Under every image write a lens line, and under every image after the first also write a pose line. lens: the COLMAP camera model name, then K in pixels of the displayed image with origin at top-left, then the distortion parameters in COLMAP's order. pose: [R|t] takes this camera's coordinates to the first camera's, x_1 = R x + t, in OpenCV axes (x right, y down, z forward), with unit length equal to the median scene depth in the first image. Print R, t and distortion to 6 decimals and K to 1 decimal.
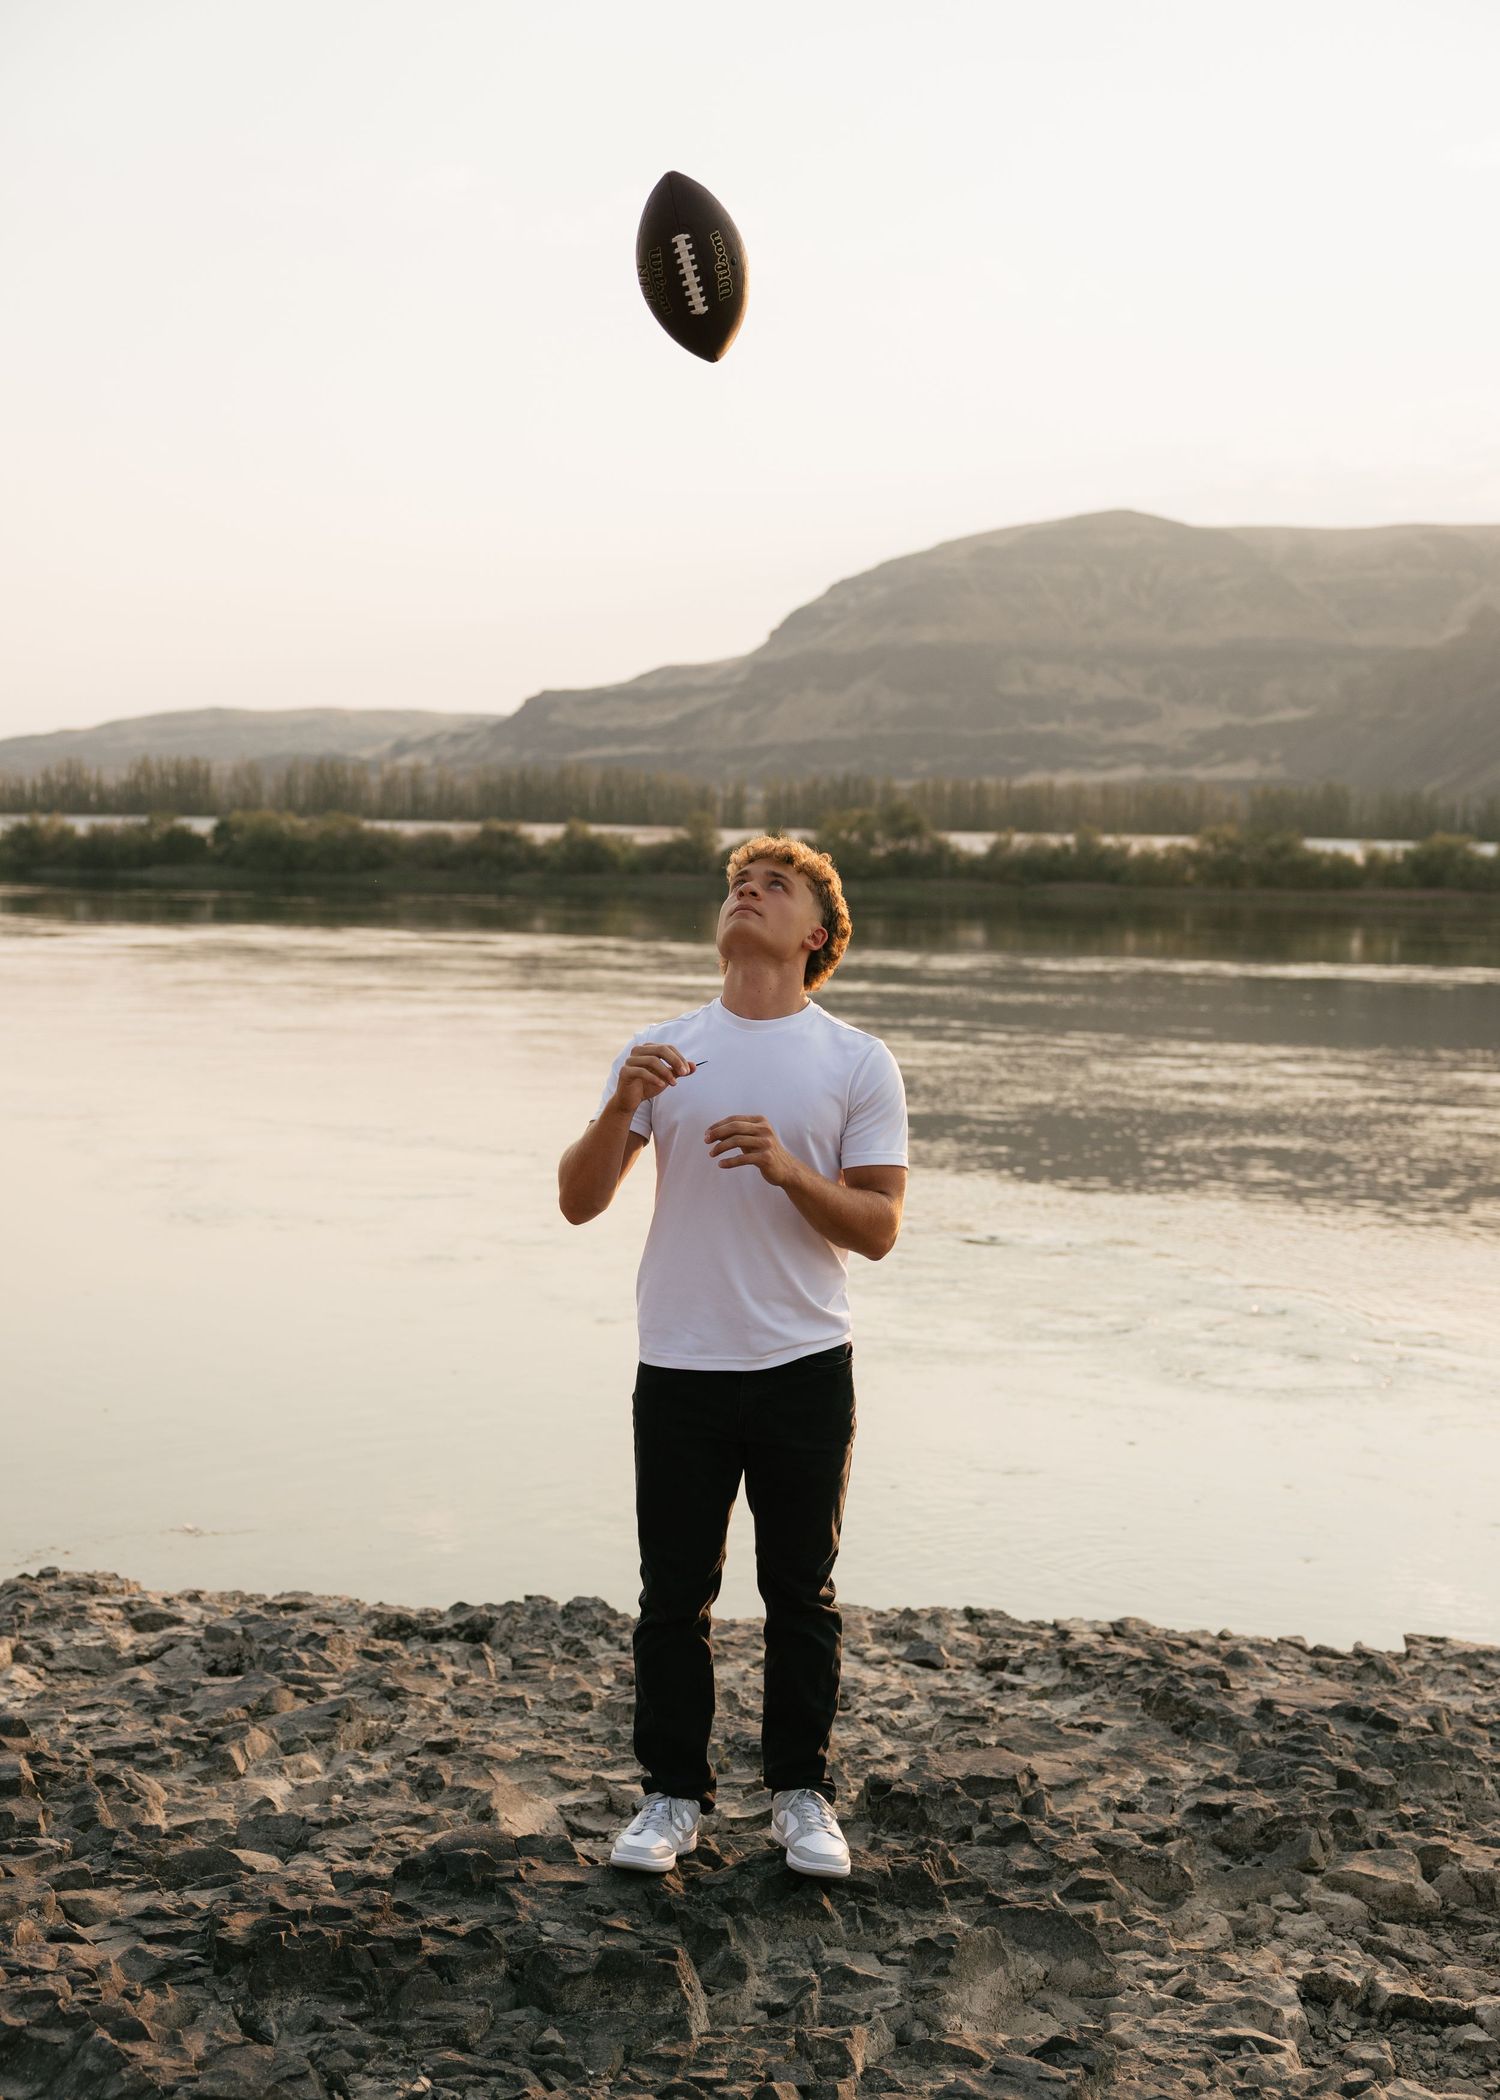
lens RADIAL K [[2572.3, 0, 751.2], [0, 2572.3, 1104.1], [0, 0, 1]] dist [-0.016201, 0.041804]
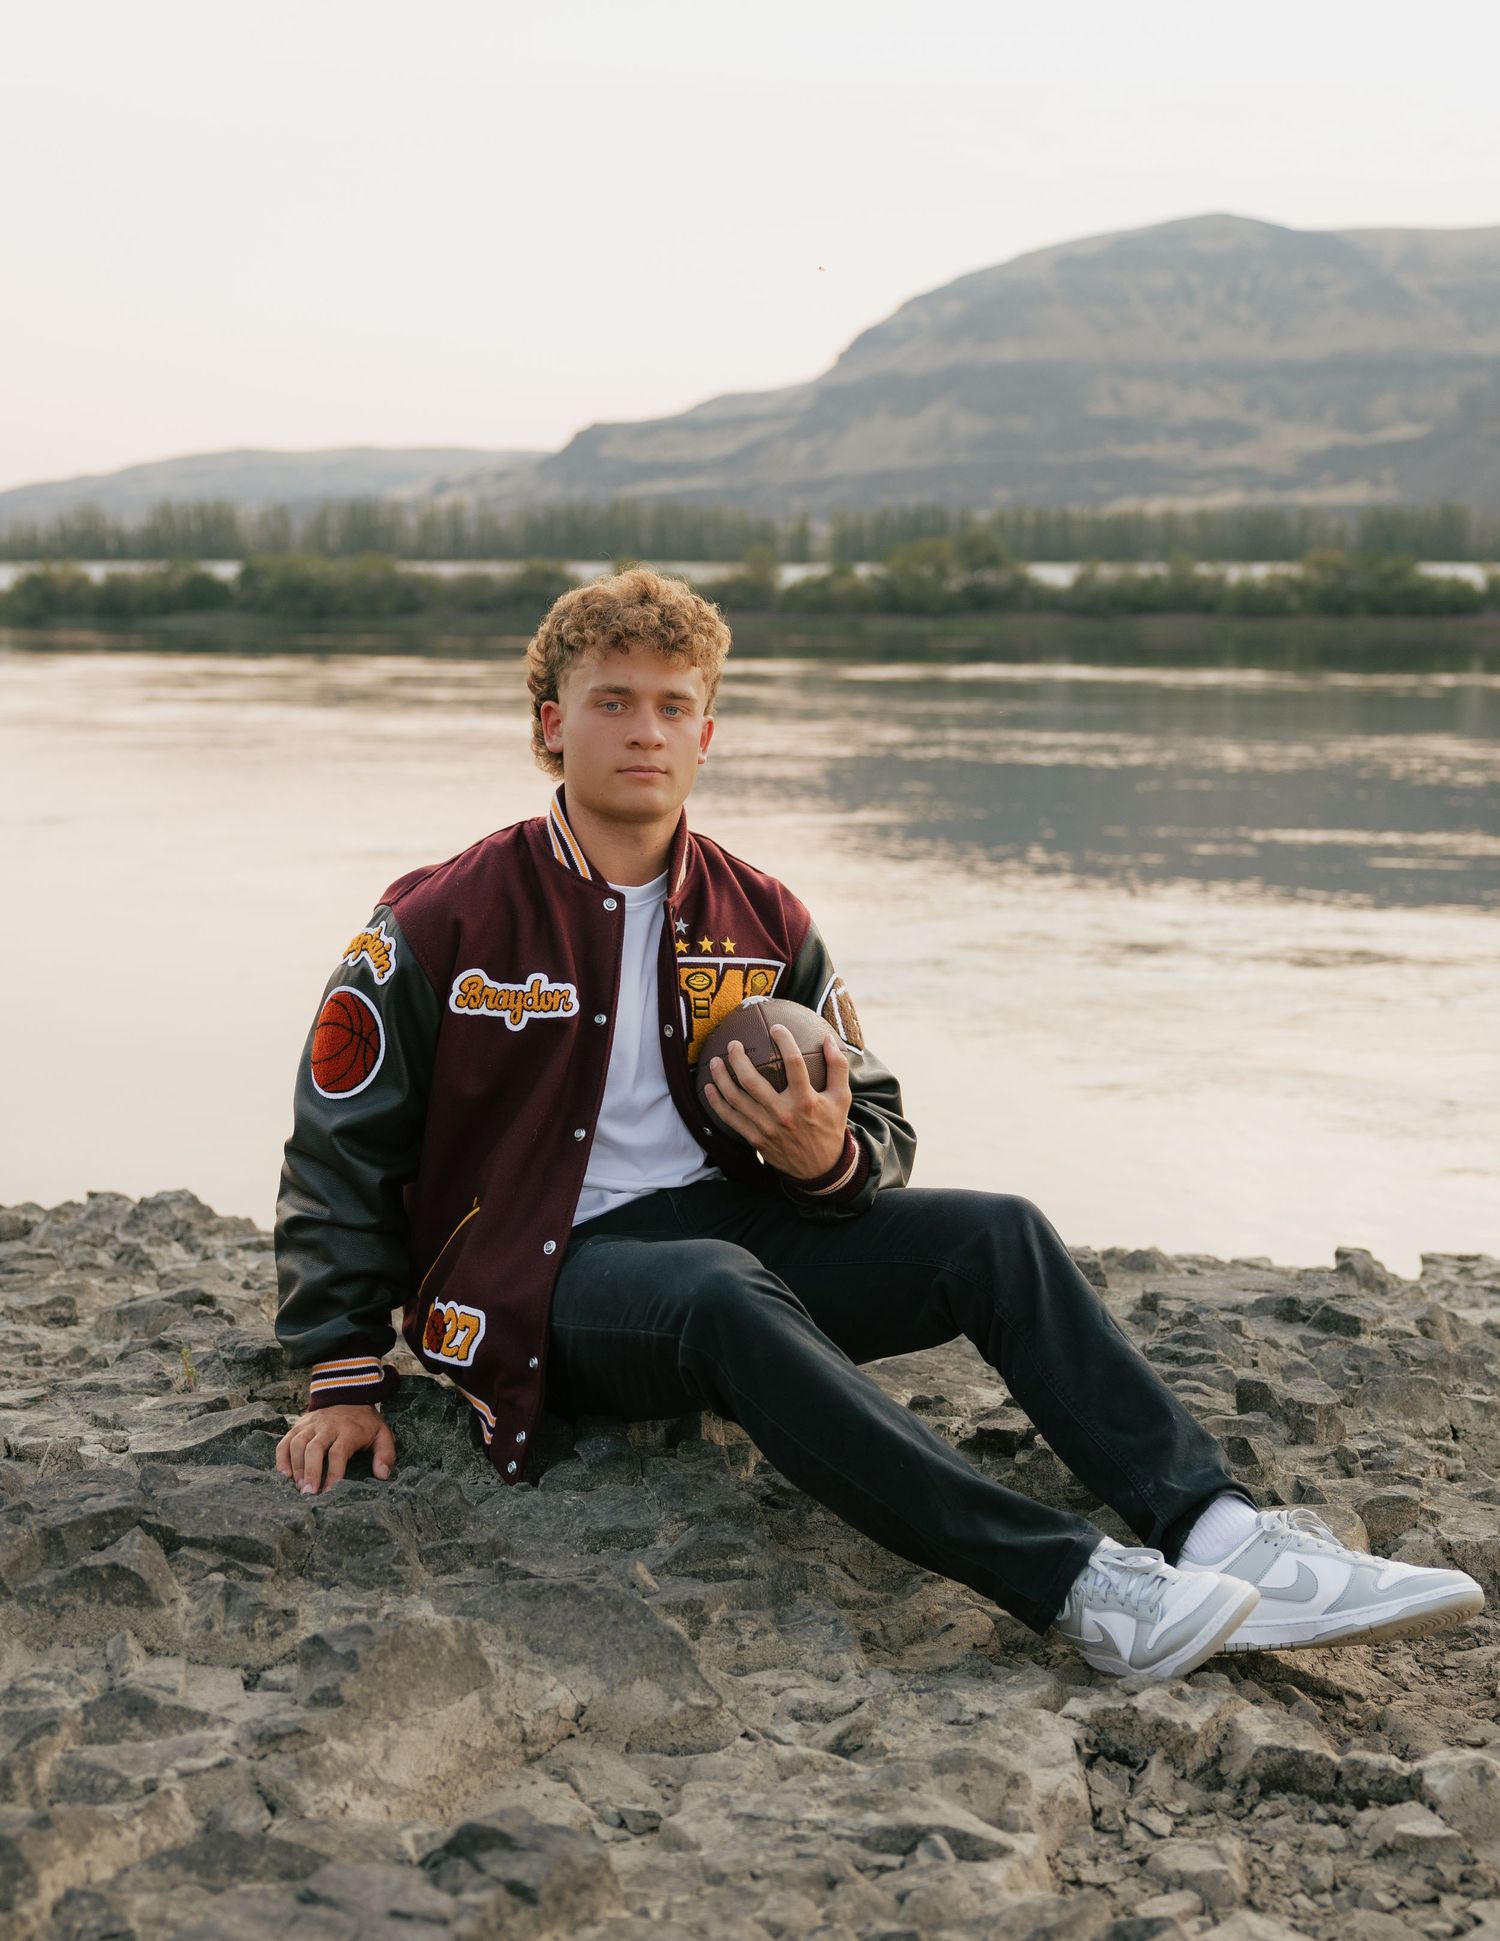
lens RADIAL K [[2735.3, 0, 732.9], [0, 2735.3, 968.5], [0, 0, 1]] dist [0.005238, -0.014679]
pose [[0.999269, -0.013001, -0.035950, 0.101848], [0.014249, 0.999297, 0.034674, 0.105600], [0.035474, -0.035161, 0.998752, 0.282250]]
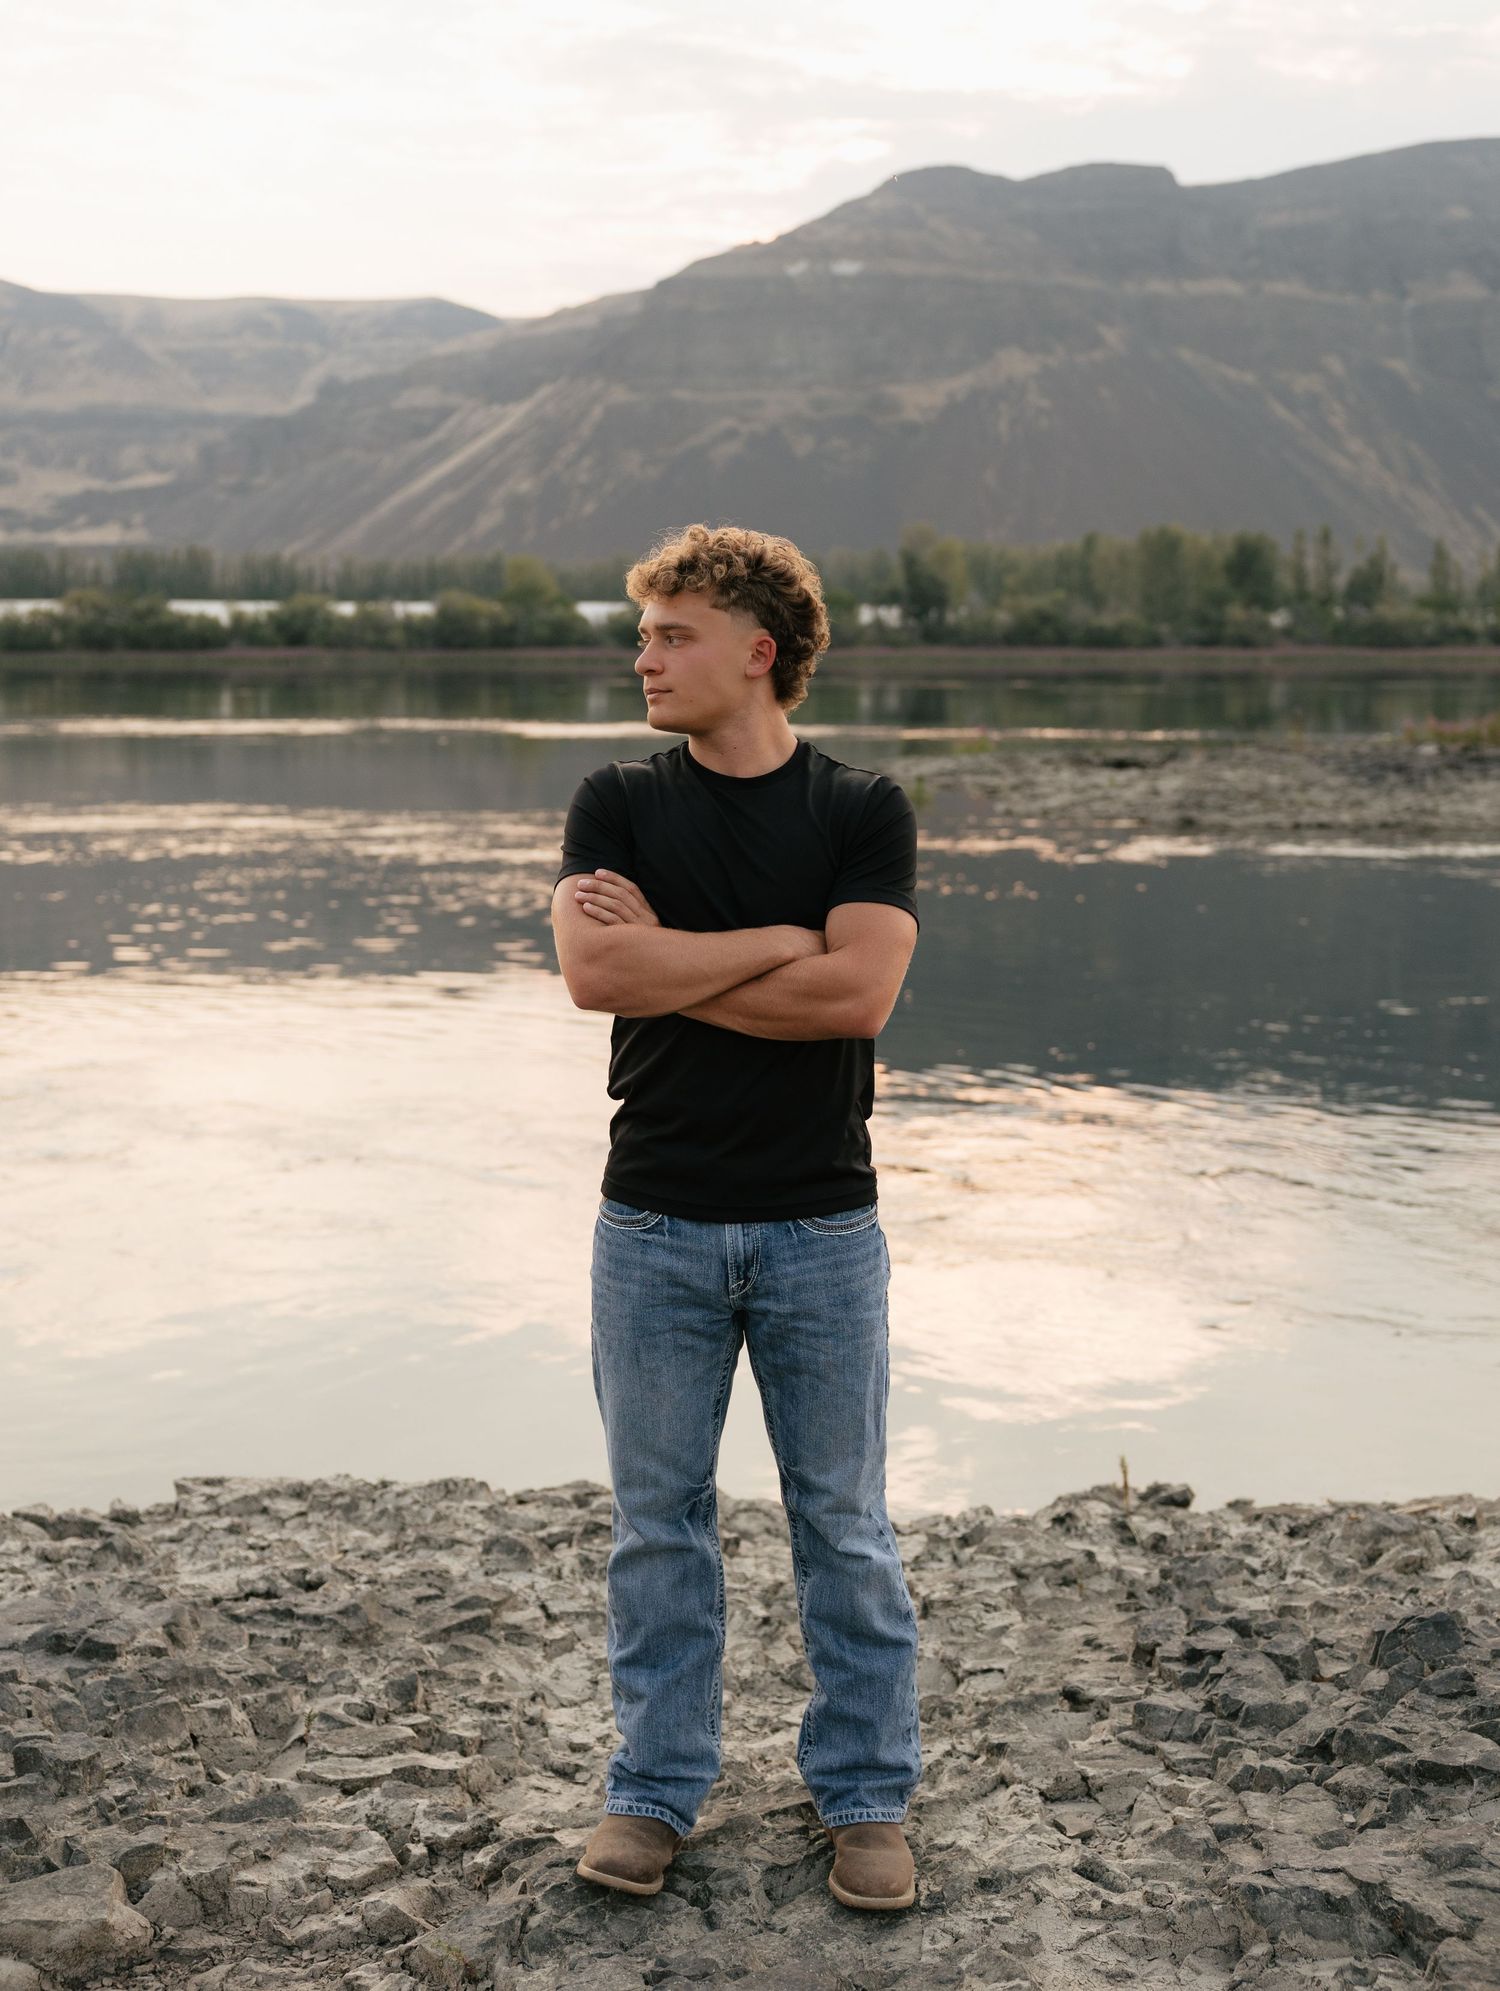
lens RADIAL K [[2508.6, 0, 743.0], [0, 2508.6, 845.3], [0, 0, 1]] dist [0.014044, -0.035967]
pose [[0.907899, -0.054717, 0.415602, 0.101086], [0.057719, 0.998319, 0.005345, 0.013959], [-0.415196, 0.019135, 0.909531, 0.209381]]
